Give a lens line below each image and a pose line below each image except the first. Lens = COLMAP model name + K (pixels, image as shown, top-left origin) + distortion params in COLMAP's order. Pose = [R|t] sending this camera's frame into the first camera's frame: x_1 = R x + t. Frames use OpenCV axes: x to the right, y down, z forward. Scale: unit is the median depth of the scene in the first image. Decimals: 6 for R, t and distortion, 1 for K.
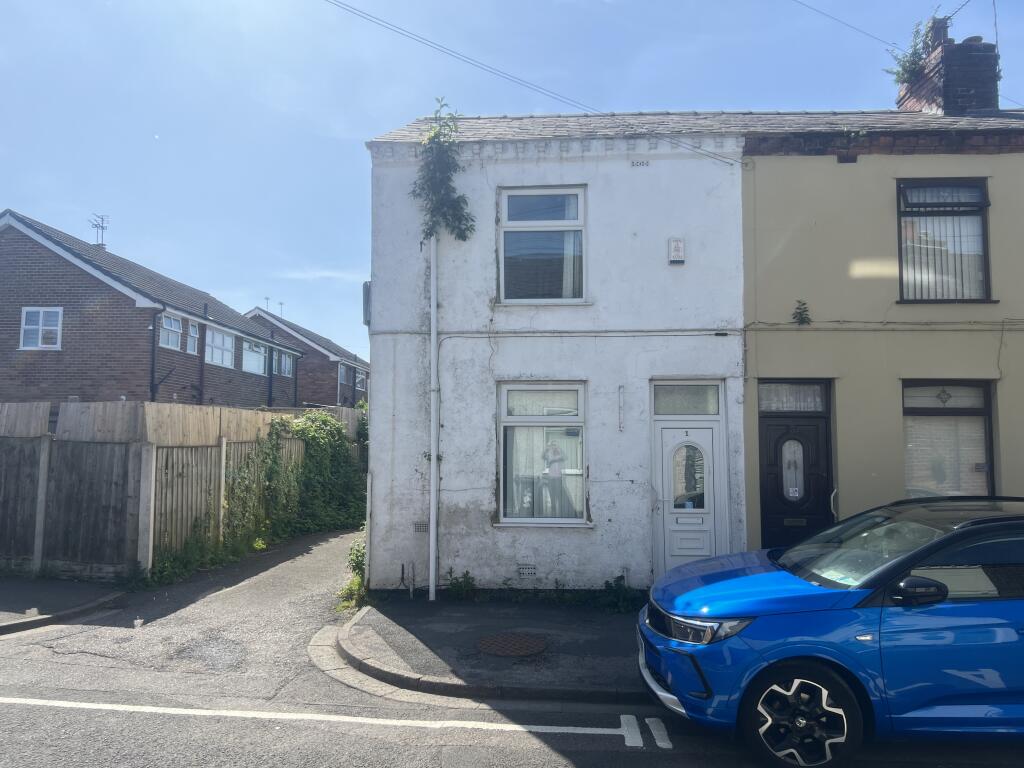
lens RADIAL K [[763.8, 0, 510.8], [0, 763.8, 385.4], [0, 0, 1]] dist [0.041701, -0.043116]
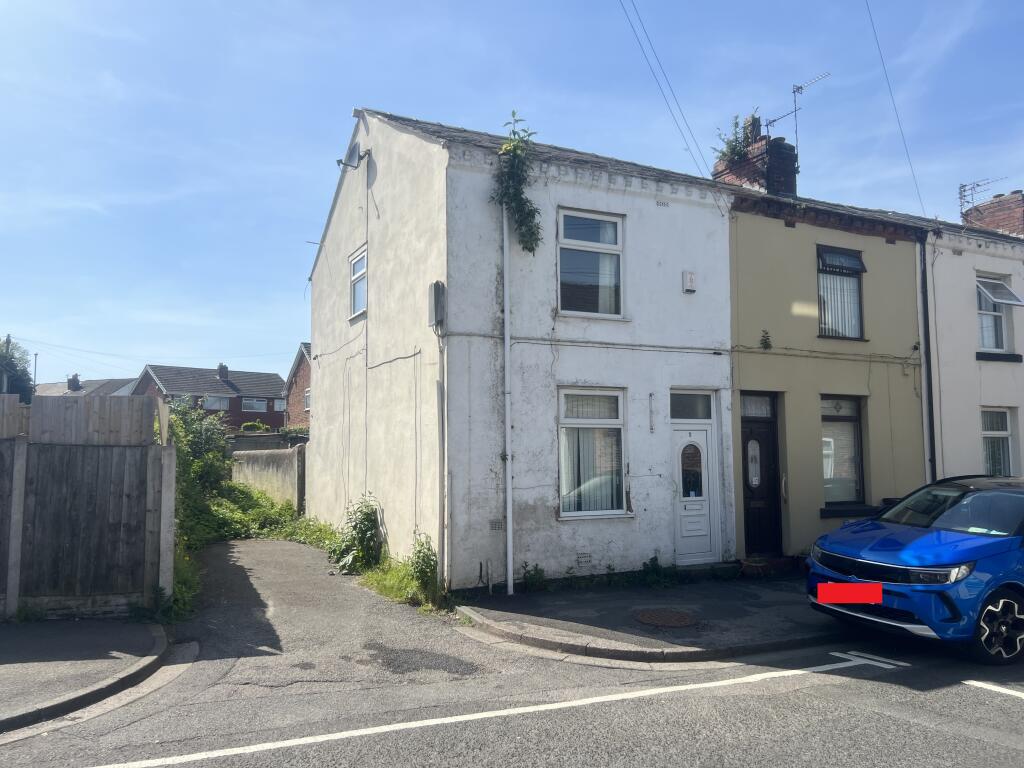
lens RADIAL K [[763.8, 0, 505.8], [0, 763.8, 389.3], [0, 0, 1]] dist [0.041701, -0.043116]
pose [[0.871956, 0.029061, 0.488721, -0.614473], [-0.028268, 0.999560, -0.009003, 0.011302], [-0.488768, -0.005965, 0.872394, 0.096007]]
